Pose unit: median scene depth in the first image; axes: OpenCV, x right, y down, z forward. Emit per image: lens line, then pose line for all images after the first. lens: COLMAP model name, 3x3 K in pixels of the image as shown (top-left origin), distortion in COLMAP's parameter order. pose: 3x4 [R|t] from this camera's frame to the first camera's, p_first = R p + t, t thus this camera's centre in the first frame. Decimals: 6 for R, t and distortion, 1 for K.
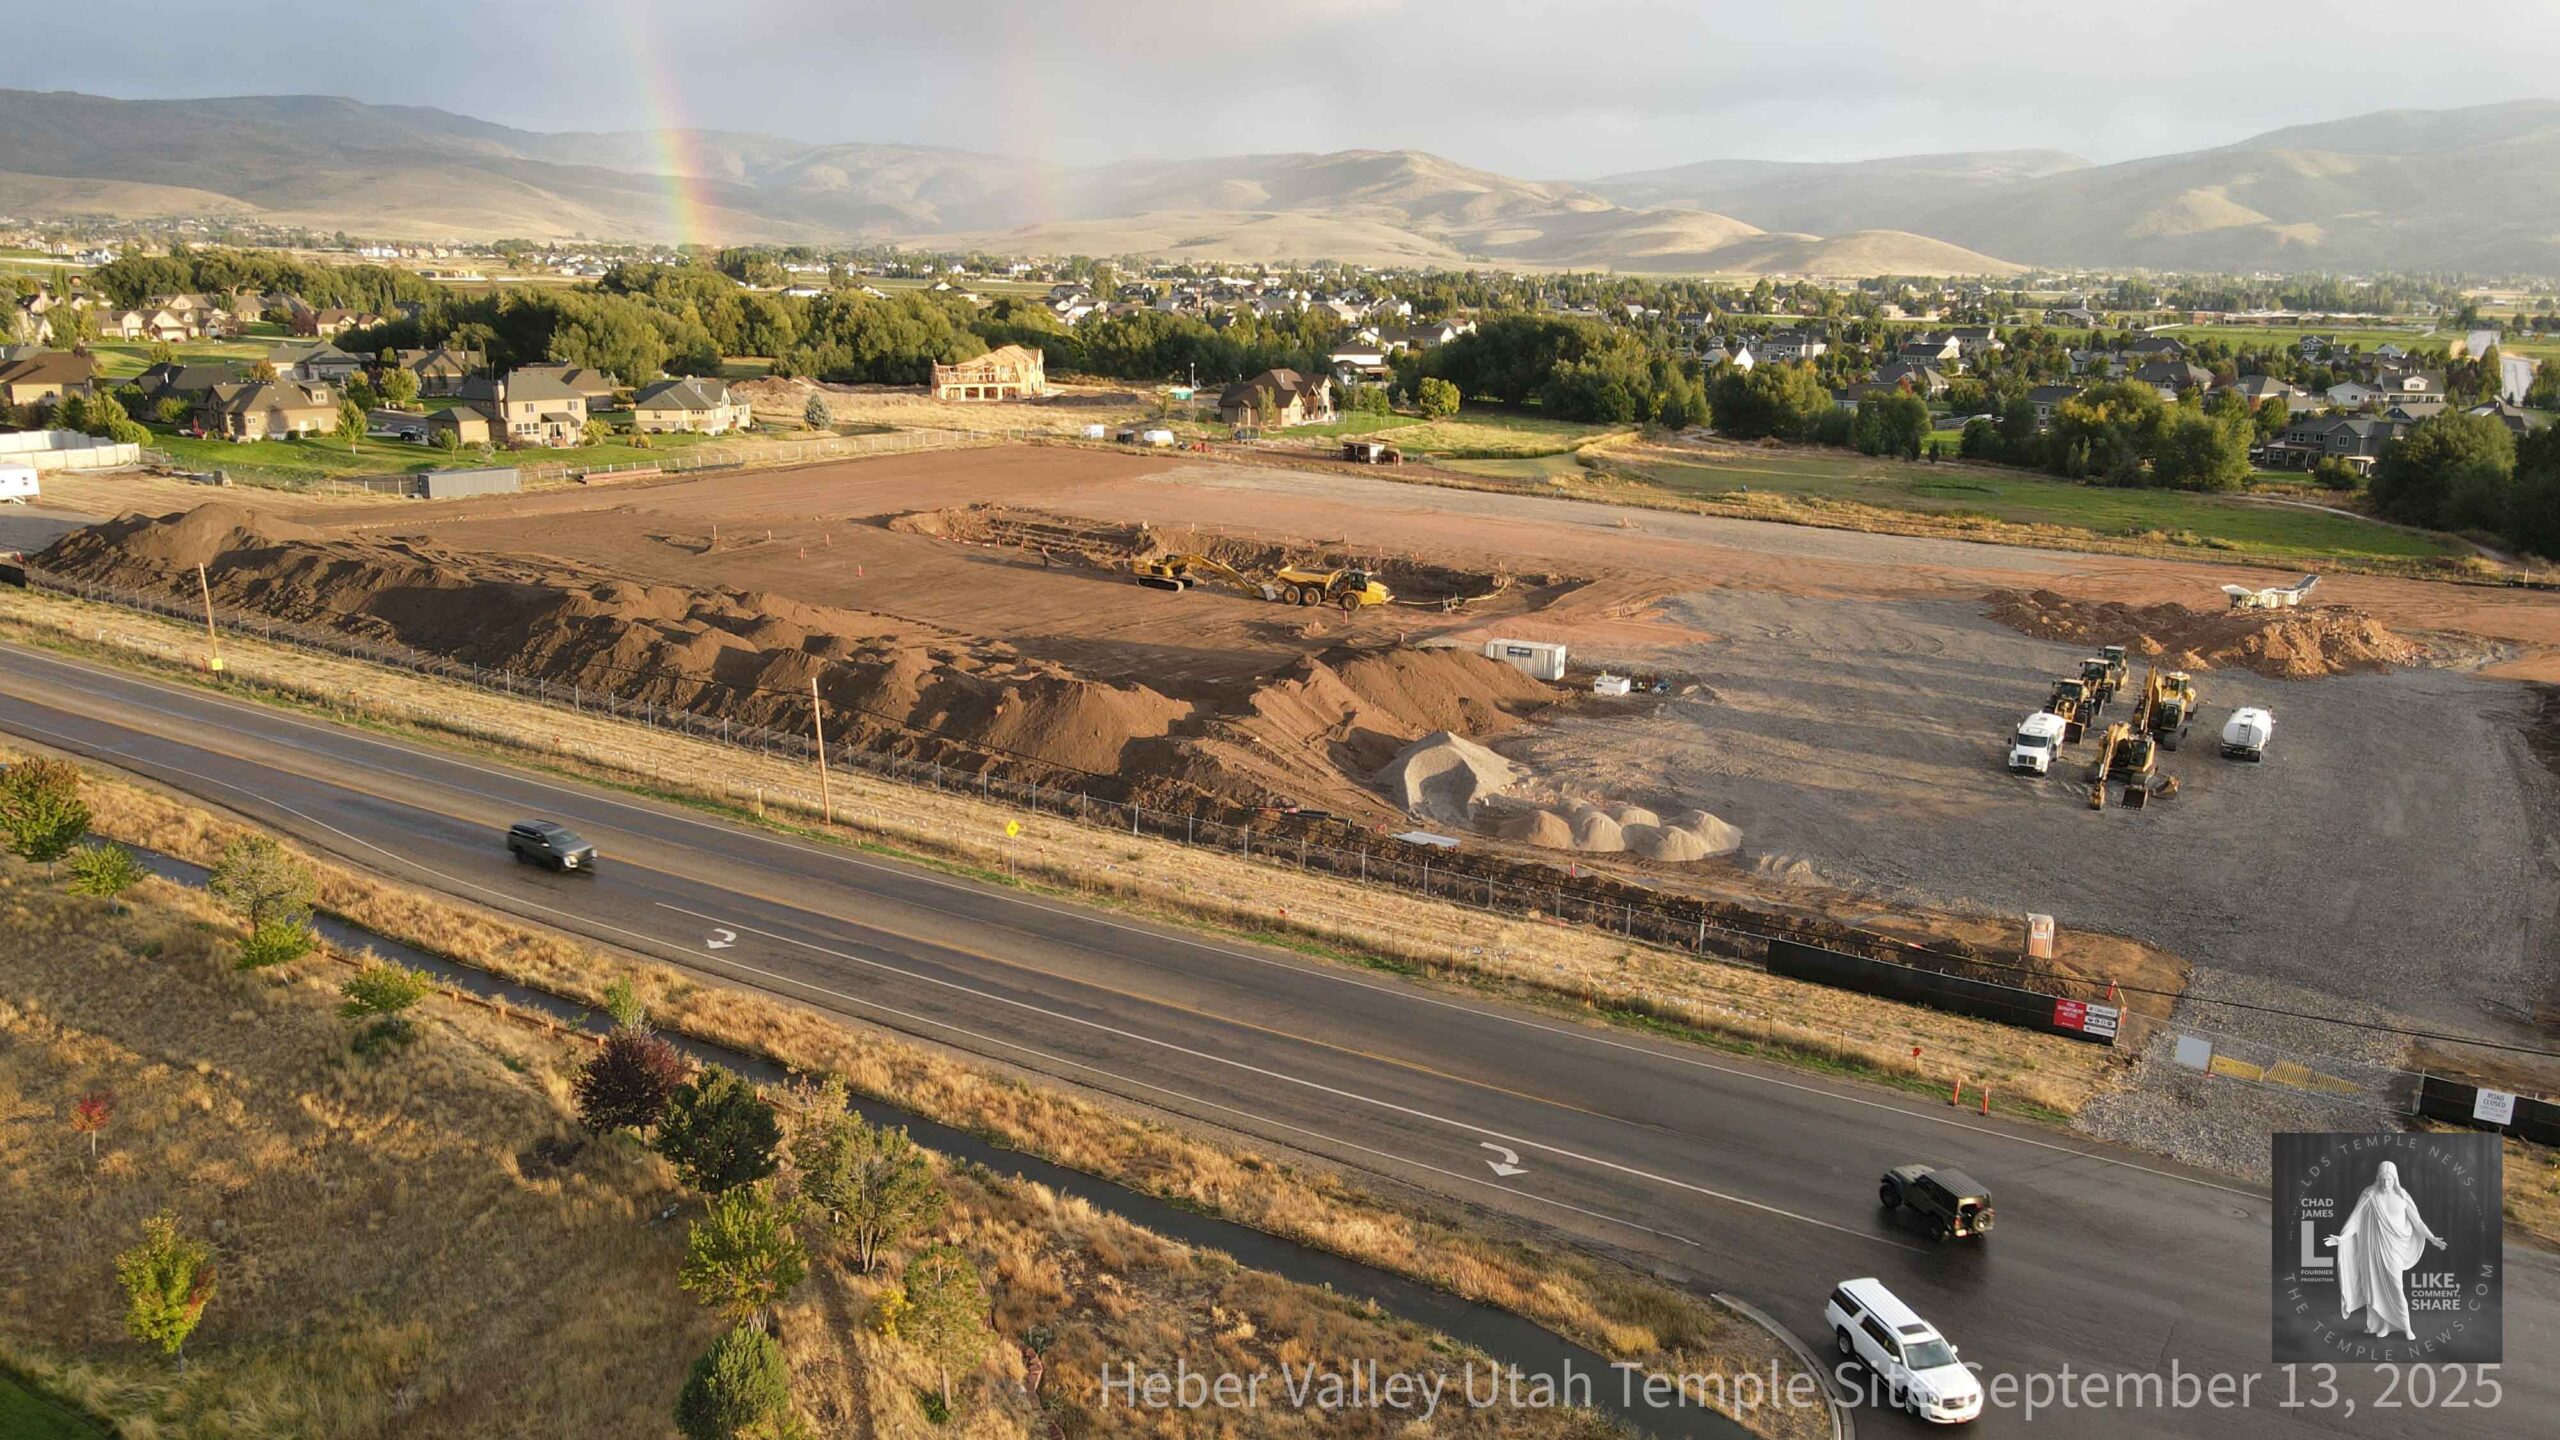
lens RADIAL K [[1916.5, 0, 1280.9], [0, 1916.5, 713.4], [0, 0, 1]] dist [-0.003454, 0.025455]
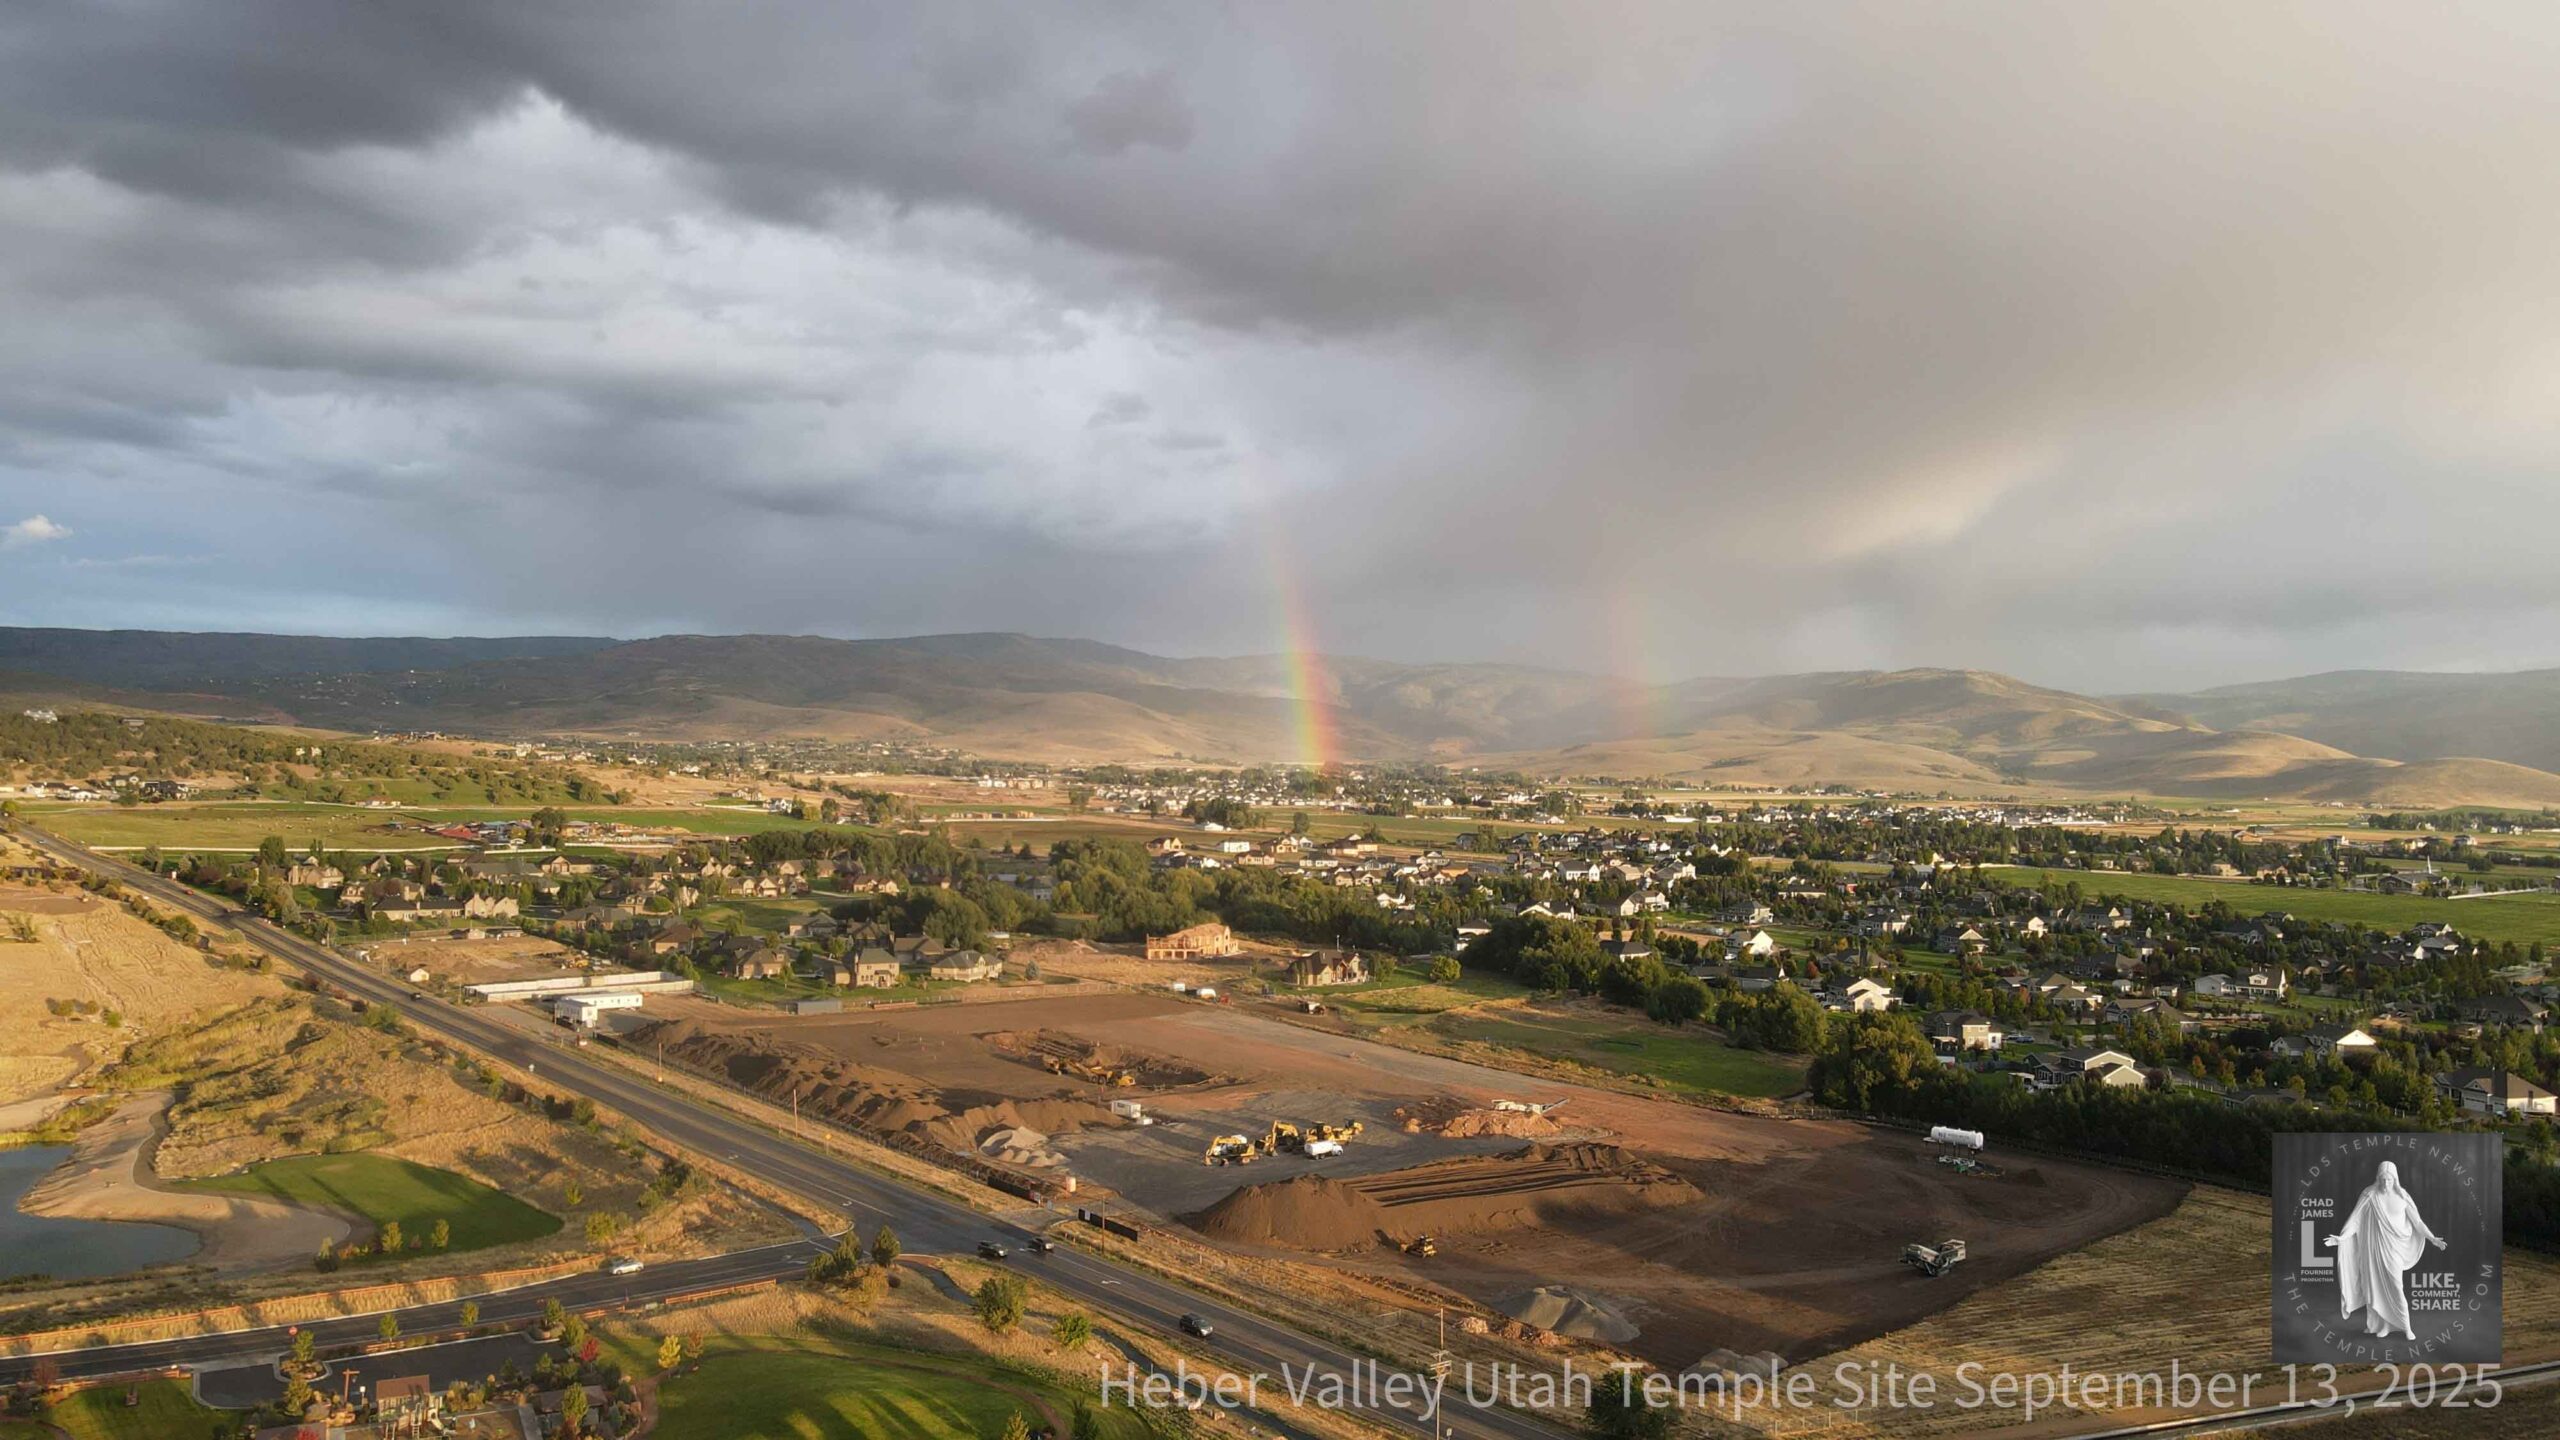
lens RADIAL K [[1916.5, 0, 1271.5], [0, 1916.5, 715.6], [0, 0, 1]] dist [-0.003454, 0.025455]
pose [[0.952446, -0.001870, -0.304702, 0.334018], [-0.075727, 0.967155, -0.242646, 0.020953], [0.295147, 0.254182, 0.921021, -0.422699]]
